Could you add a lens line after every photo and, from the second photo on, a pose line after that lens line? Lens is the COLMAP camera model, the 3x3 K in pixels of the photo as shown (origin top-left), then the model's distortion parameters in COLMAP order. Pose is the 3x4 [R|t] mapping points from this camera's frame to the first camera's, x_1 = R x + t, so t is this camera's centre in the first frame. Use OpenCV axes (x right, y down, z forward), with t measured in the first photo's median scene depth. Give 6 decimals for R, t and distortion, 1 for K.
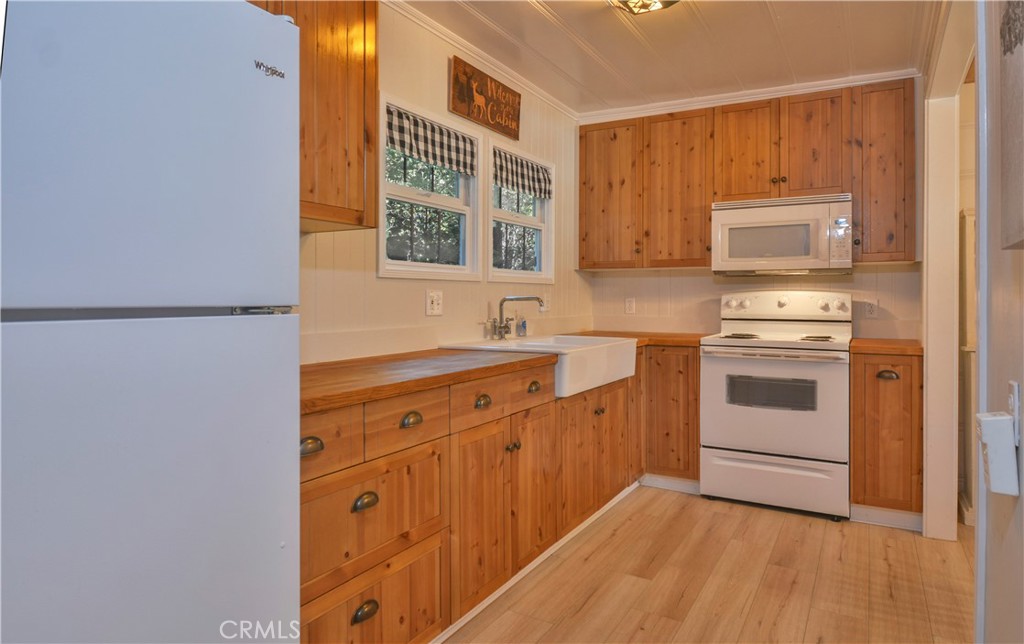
lens RADIAL K [[612.3, 0, 512.3], [0, 612.3, 302.4], [0, 0, 1]] dist [0.001668, 0.000271]
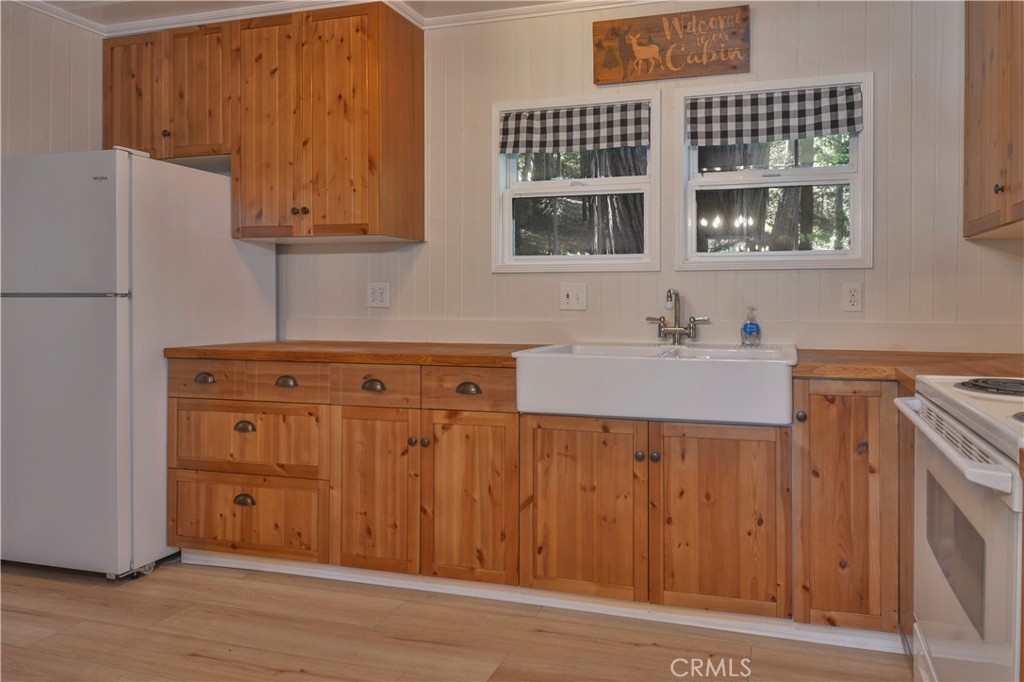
lens RADIAL K [[554.9, 0, 512.7], [0, 554.9, 303.2], [0, 0, 1]] dist [0.001404, 0.000271]
pose [[0.289282, 0.005113, -0.957230, 0.834764], [-0.007874, 0.999965, 0.002962, 0.011282], [0.957211, 0.006680, 0.289312, 0.830514]]
